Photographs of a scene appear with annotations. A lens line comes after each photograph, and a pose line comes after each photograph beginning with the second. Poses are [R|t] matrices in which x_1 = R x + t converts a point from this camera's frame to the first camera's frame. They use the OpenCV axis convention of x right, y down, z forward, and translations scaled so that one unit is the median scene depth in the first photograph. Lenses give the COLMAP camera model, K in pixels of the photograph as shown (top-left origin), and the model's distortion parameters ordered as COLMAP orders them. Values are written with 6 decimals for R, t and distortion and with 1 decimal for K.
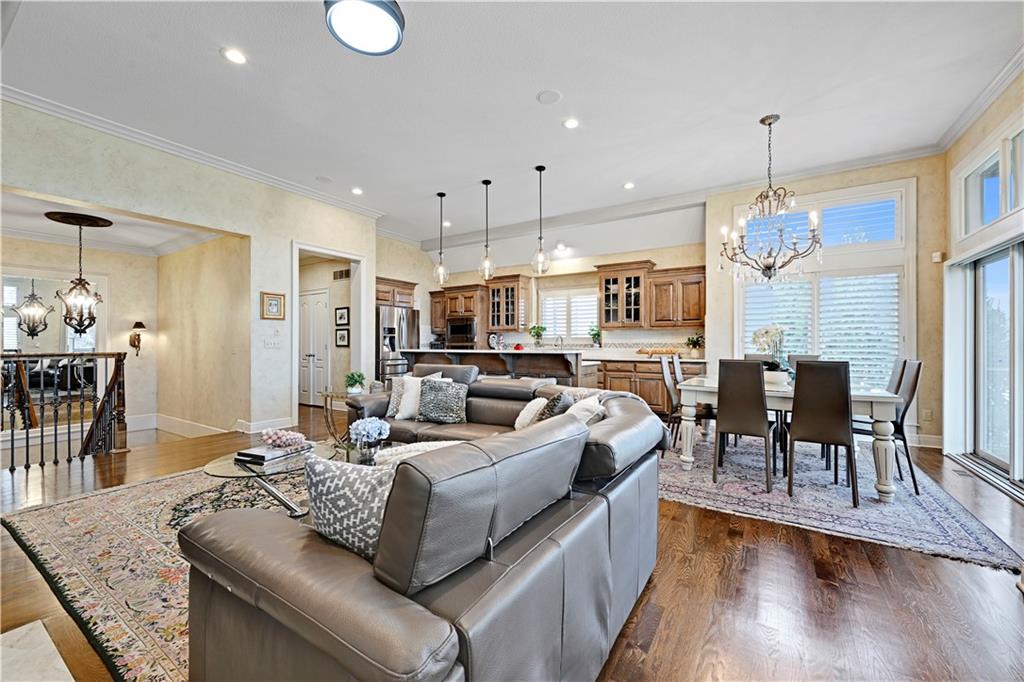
lens RADIAL K [[406.4, 0, 510.9], [0, 406.4, 343.1], [0, 0, 1]] dist [0.000250, 0.000281]
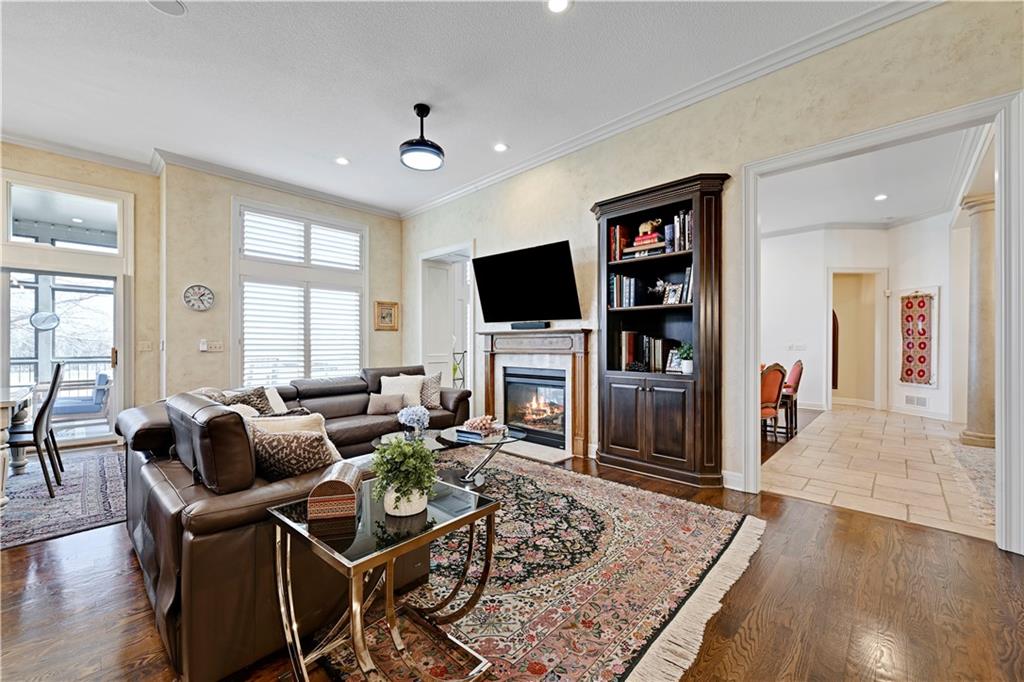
lens RADIAL K [[406.4, 0, 512.7], [0, 406.4, 344.1], [0, 0, 1]] dist [0.000250, 0.000281]
pose [[-0.981869, -0.001474, 0.189553, -0.482314], [-0.001610, 0.999999, -0.000563, -0.003696], [-0.189552, -0.000858, -0.981870, 1.189493]]
